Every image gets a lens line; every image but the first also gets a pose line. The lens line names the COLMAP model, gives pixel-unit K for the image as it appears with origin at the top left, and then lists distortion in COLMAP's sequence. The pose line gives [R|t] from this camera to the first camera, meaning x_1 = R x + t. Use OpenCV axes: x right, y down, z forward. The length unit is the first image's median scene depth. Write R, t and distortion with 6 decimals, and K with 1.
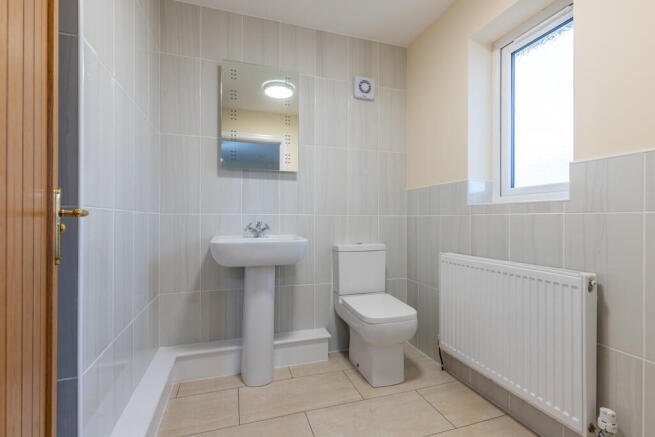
lens RADIAL K [[298.0, 0, 327.5], [0, 298.0, 218.5], [0, 0, 1]] dist [0.001115, 0.000121]
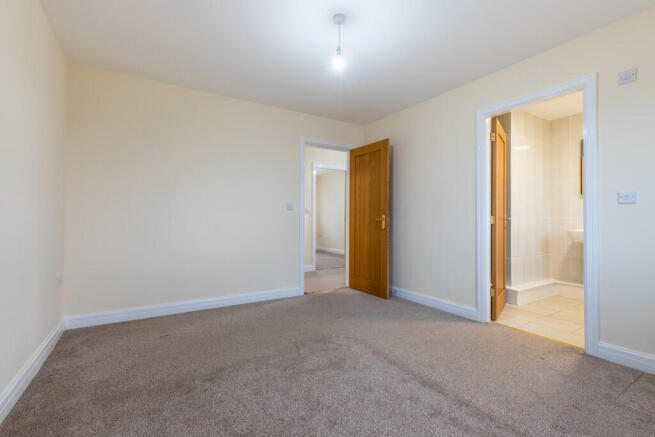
lens RADIAL K [[298.0, 0, 327.5], [0, 298.0, 218.5], [0, 0, 1]] dist [0.001115, 0.000121]
pose [[0.244713, -0.005163, -0.969582, 2.409775], [0.001150, 0.999987, -0.005035, -0.010177], [0.969595, 0.000117, 0.244716, -2.324189]]
